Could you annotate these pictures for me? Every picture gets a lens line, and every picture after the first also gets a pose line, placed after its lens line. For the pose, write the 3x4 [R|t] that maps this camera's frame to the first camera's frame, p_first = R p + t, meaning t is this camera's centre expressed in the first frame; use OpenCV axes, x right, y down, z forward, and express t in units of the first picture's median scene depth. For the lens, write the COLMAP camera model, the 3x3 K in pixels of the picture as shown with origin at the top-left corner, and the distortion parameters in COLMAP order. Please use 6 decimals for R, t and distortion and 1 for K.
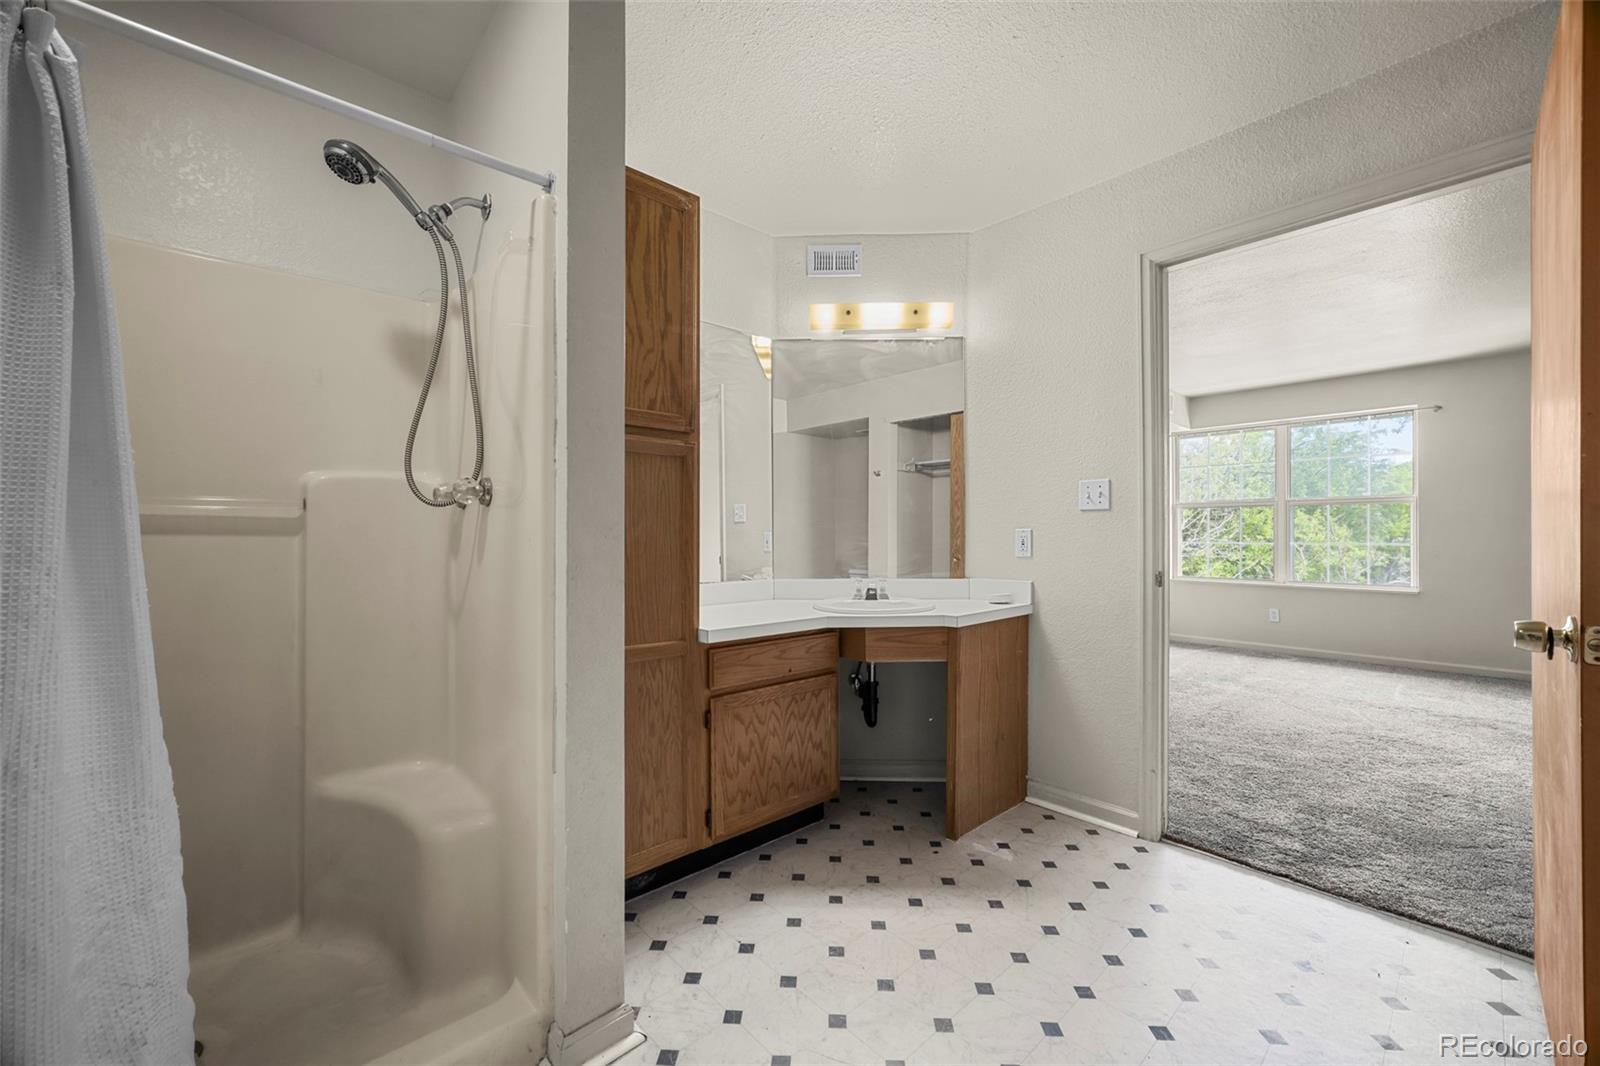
lens RADIAL K [[623.9, 0, 797.6], [0, 623.9, 533.5], [0, 0, 1]] dist [-0.018224, 0.005138]
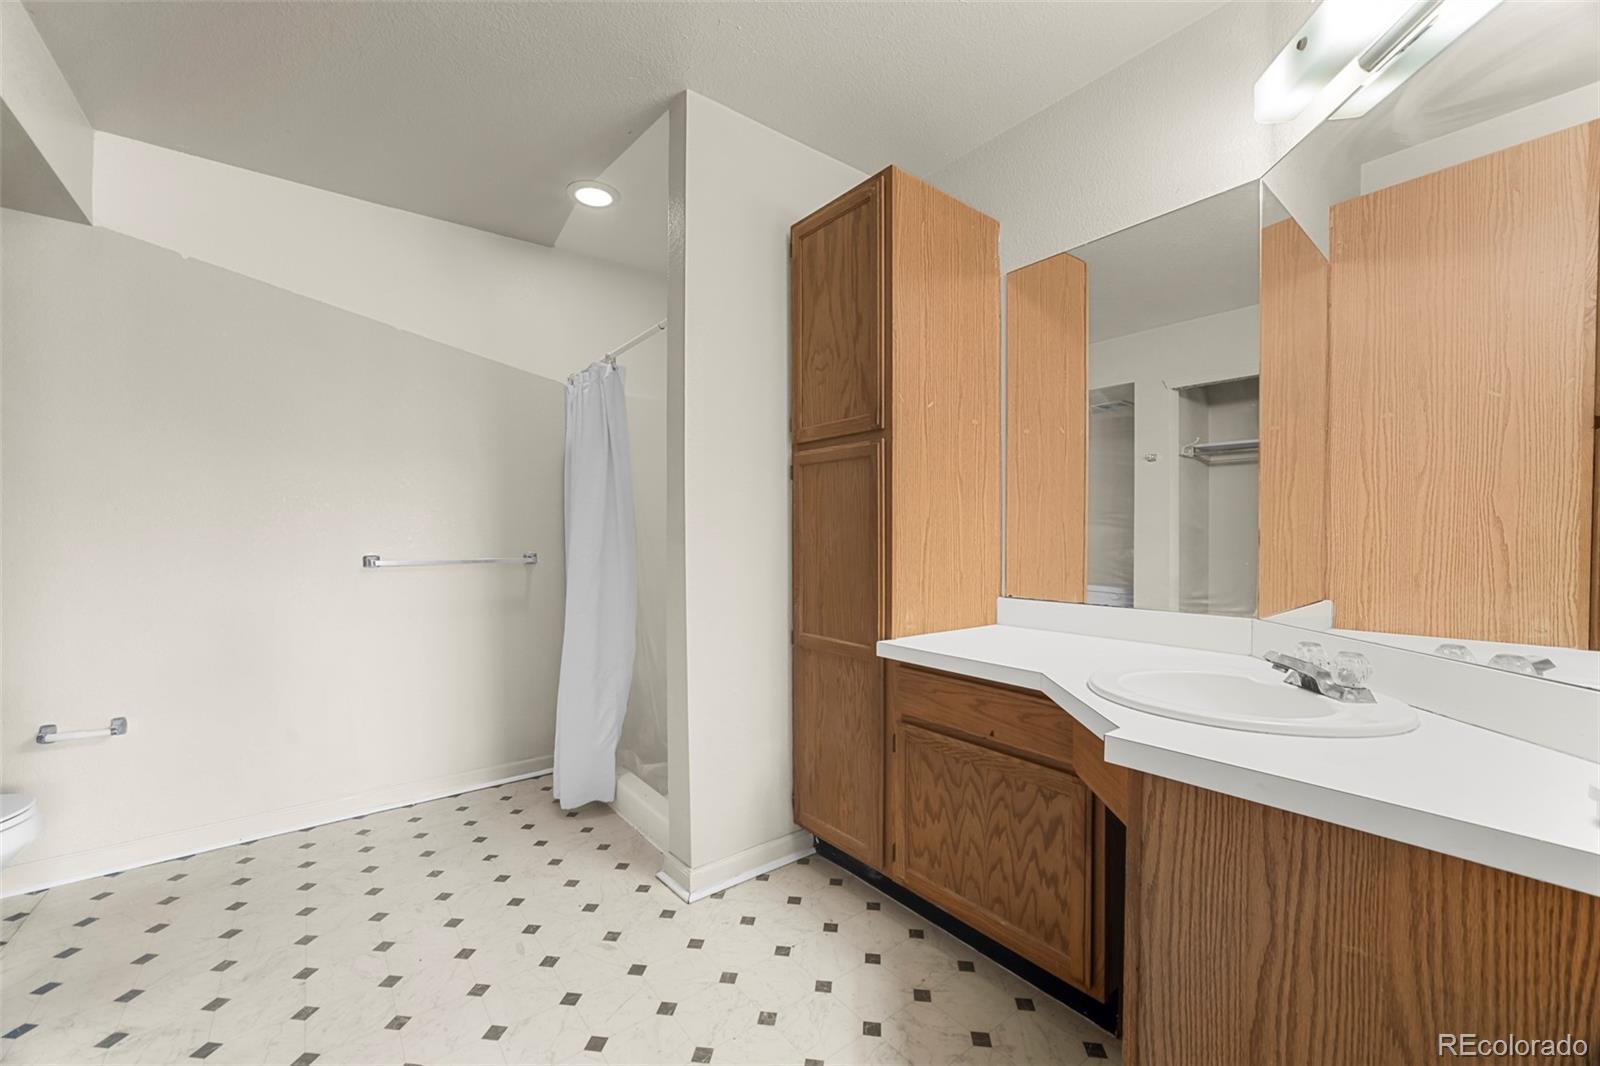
lens RADIAL K [[623.9, 0, 786.8], [0, 623.9, 545.0], [0, 0, 1]] dist [-0.018224, 0.005138]
pose [[-0.068863, 0.016486, -0.997490, 0.734688], [0.003650, 0.999861, 0.016273, -0.002286], [0.997619, -0.002520, -0.068913, 0.874159]]
